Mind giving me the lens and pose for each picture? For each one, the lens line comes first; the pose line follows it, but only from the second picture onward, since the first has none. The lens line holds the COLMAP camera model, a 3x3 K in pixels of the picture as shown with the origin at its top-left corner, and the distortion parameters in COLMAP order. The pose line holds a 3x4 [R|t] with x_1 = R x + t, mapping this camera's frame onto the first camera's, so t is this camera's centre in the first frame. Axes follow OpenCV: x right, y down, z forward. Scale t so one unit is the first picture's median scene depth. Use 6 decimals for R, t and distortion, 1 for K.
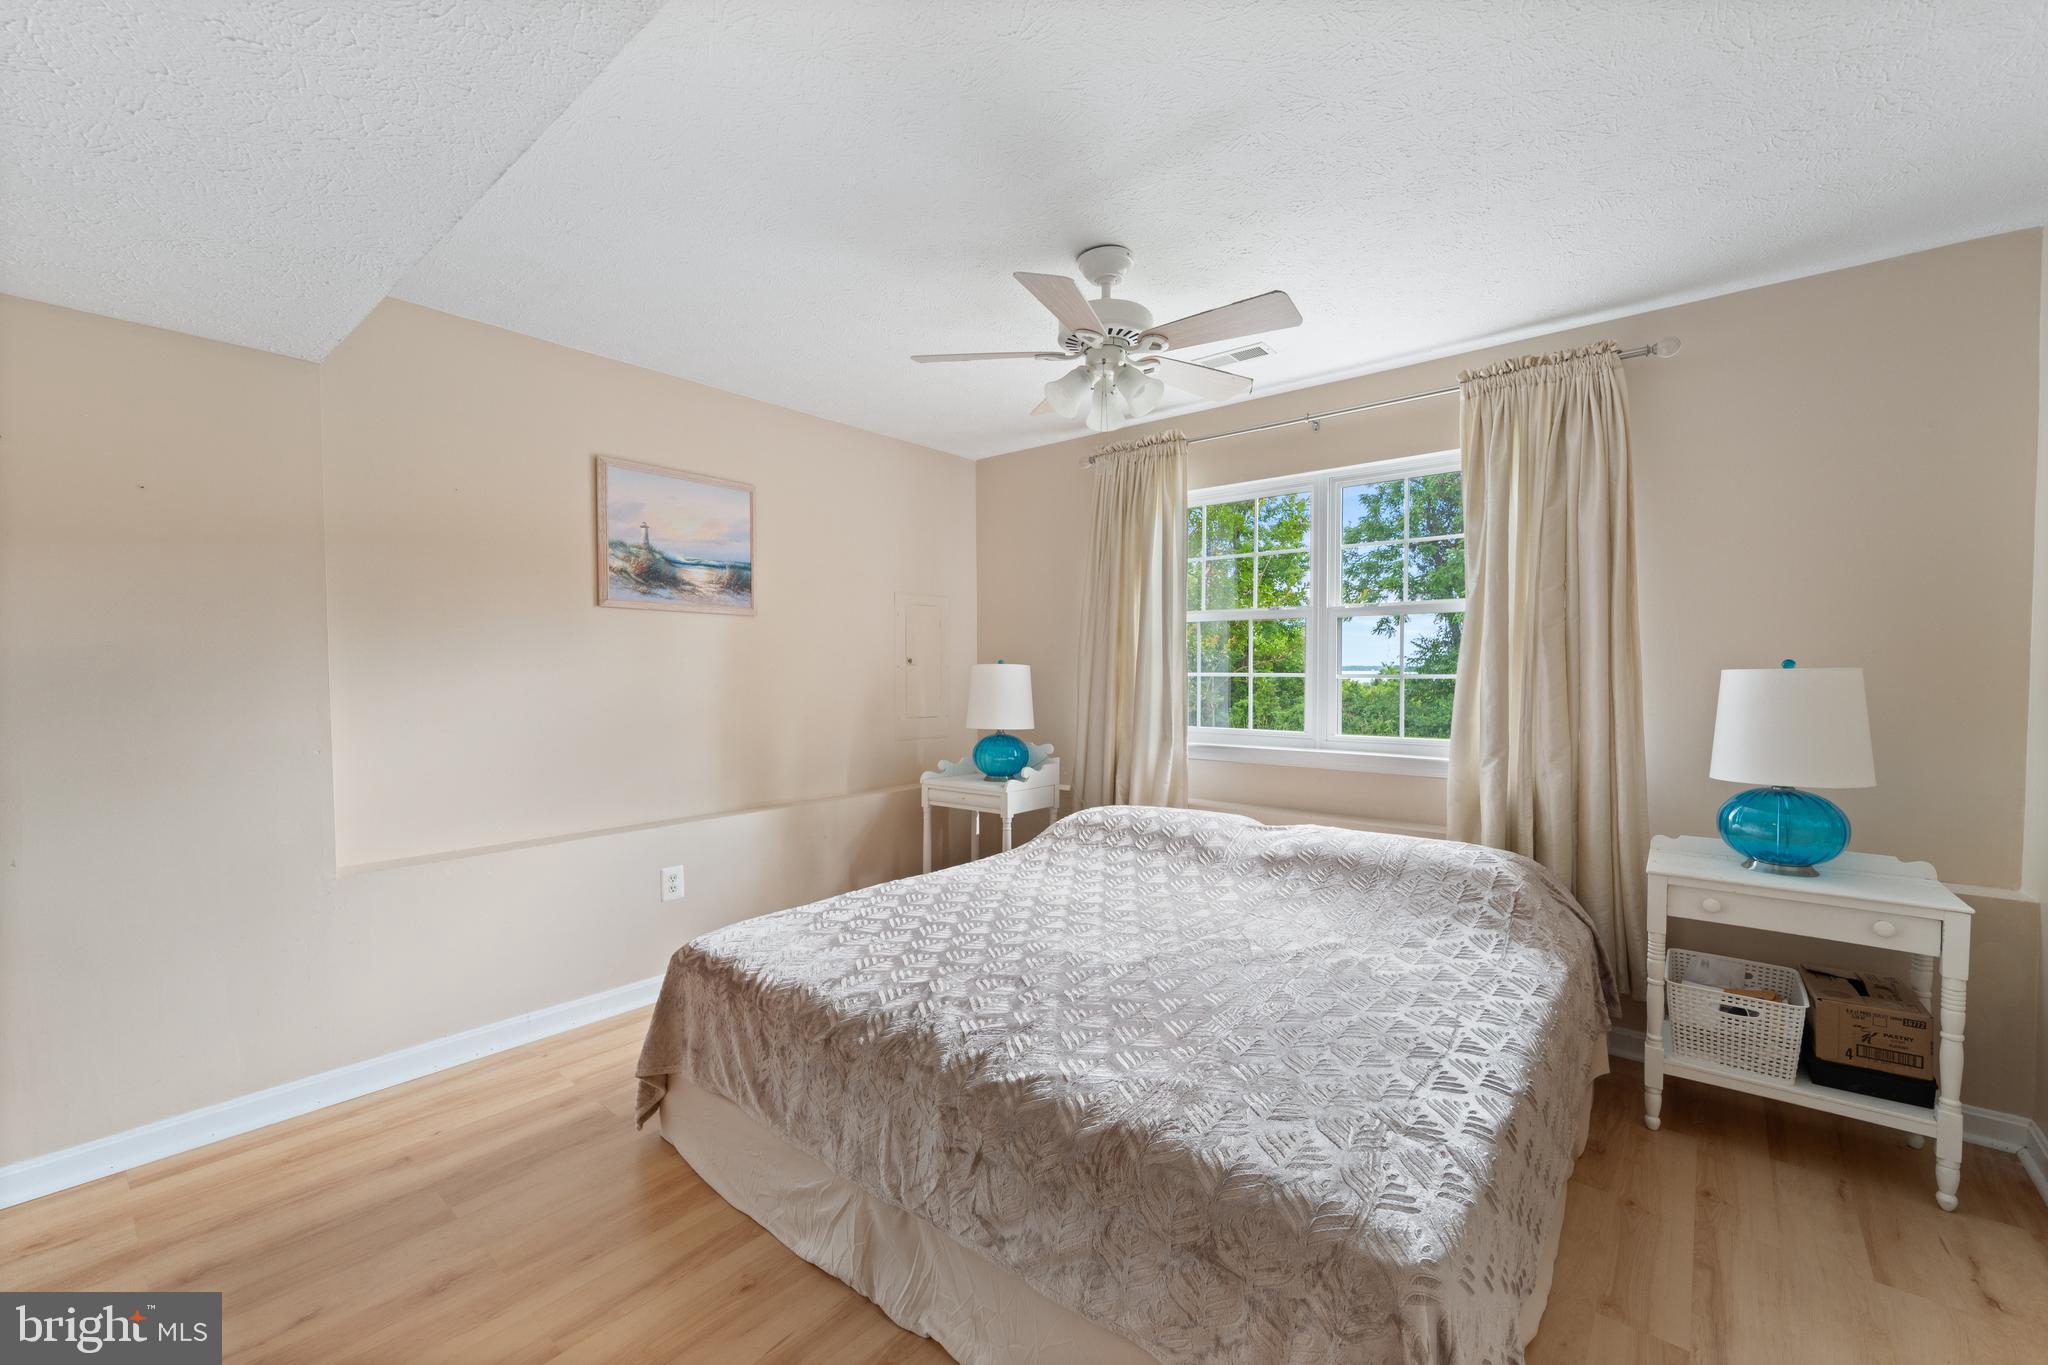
lens RADIAL K [[824.3, 0, 1029.0], [0, 824.3, 699.6], [0, 0, 1]] dist [0.000795, -0.001042]
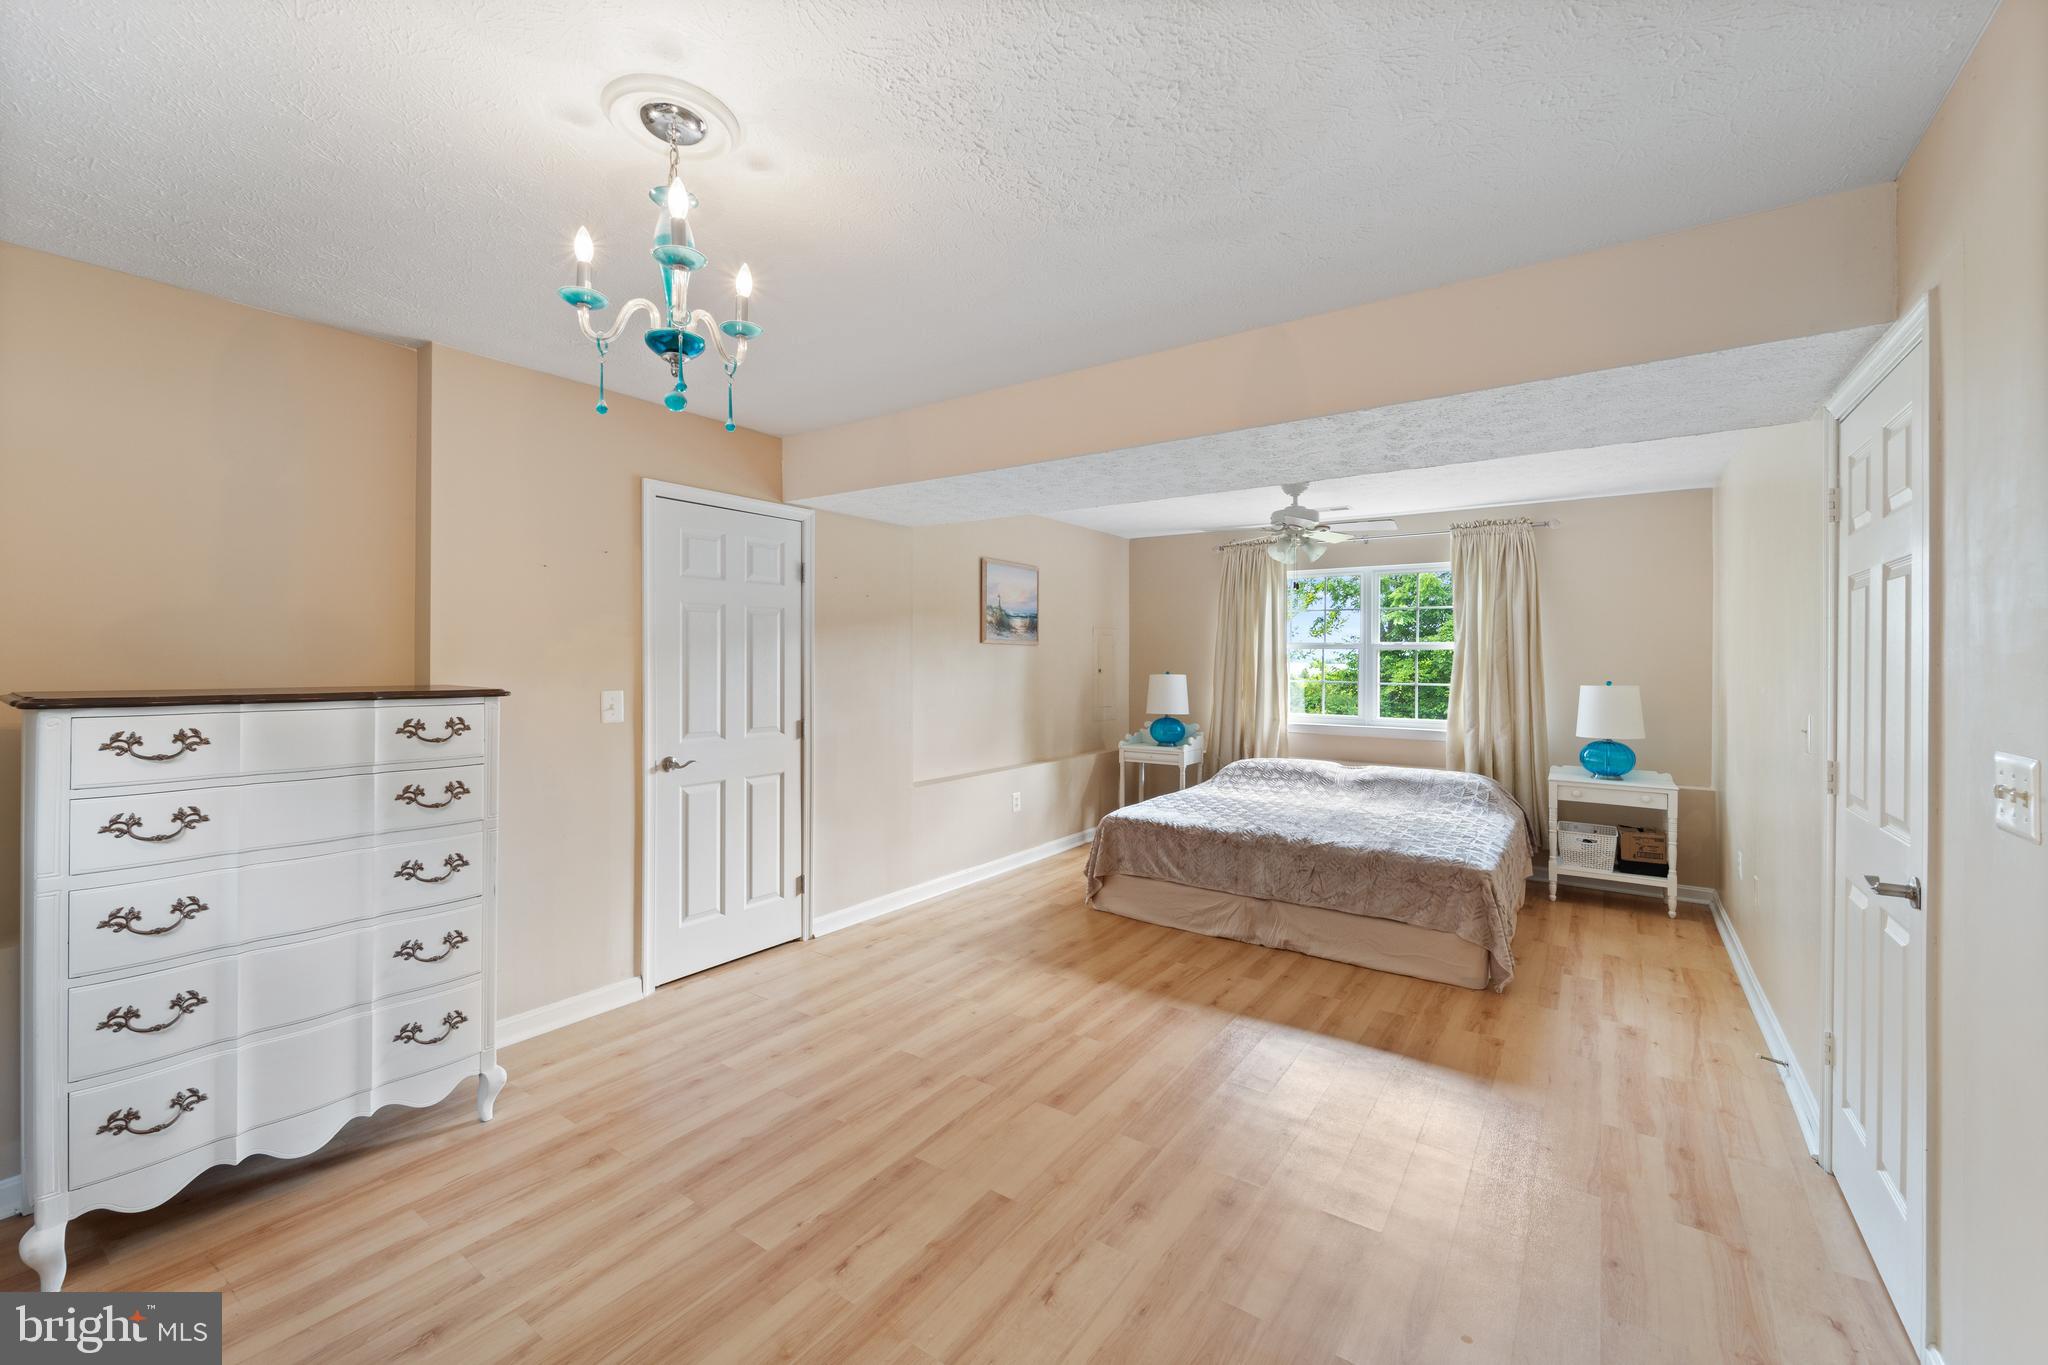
lens RADIAL K [[824.3, 0, 1024.1], [0, 824.3, 665.8], [0, 0, 1]] dist [0.000795, -0.001042]
pose [[0.996922, 0.006539, 0.078132, -0.736178], [-0.004305, 0.999578, -0.028727, -0.018627], [-0.078287, 0.028303, 0.996529, -0.980810]]
